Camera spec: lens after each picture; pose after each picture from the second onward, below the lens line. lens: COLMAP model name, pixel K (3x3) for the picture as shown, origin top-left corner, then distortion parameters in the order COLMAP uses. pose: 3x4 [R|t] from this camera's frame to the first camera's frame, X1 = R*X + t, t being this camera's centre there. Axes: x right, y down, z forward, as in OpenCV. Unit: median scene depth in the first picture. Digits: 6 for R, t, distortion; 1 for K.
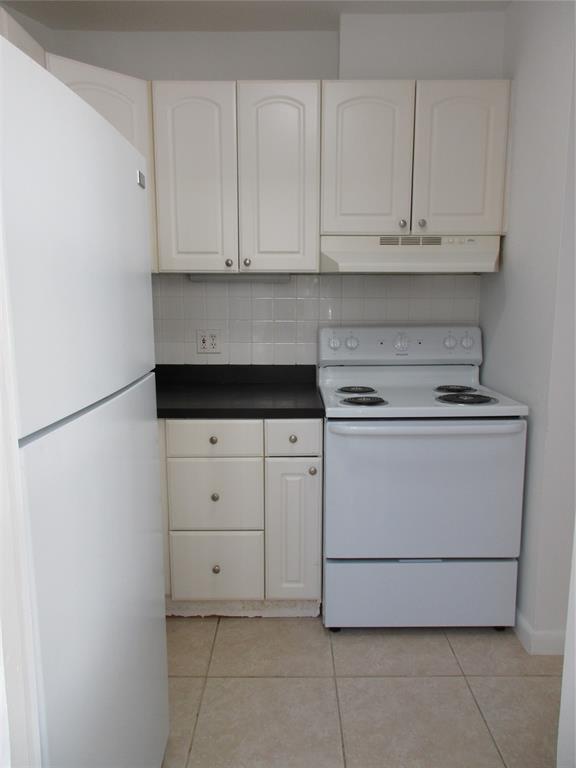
lens RADIAL K [[572.0, 0, 288.0], [0, 572.0, 384.0], [0, 0, 1]] dist [-0.011614, -0.005700]
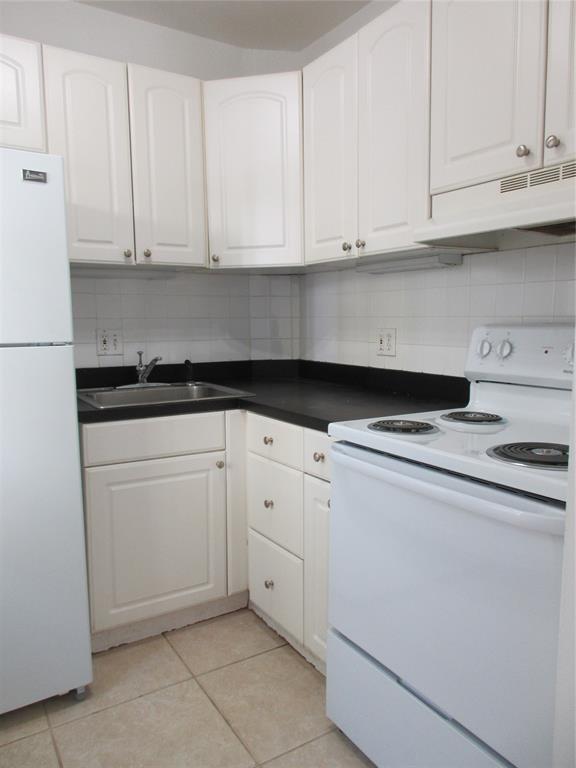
lens RADIAL K [[572.0, 0, 288.0], [0, 572.0, 384.0], [0, 0, 1]] dist [-0.011614, -0.005700]
pose [[0.529491, 0.094459, -0.843040, 0.590665], [-0.125804, 0.991536, 0.032083, -0.023441], [0.838935, 0.089070, 0.536893, 0.480176]]
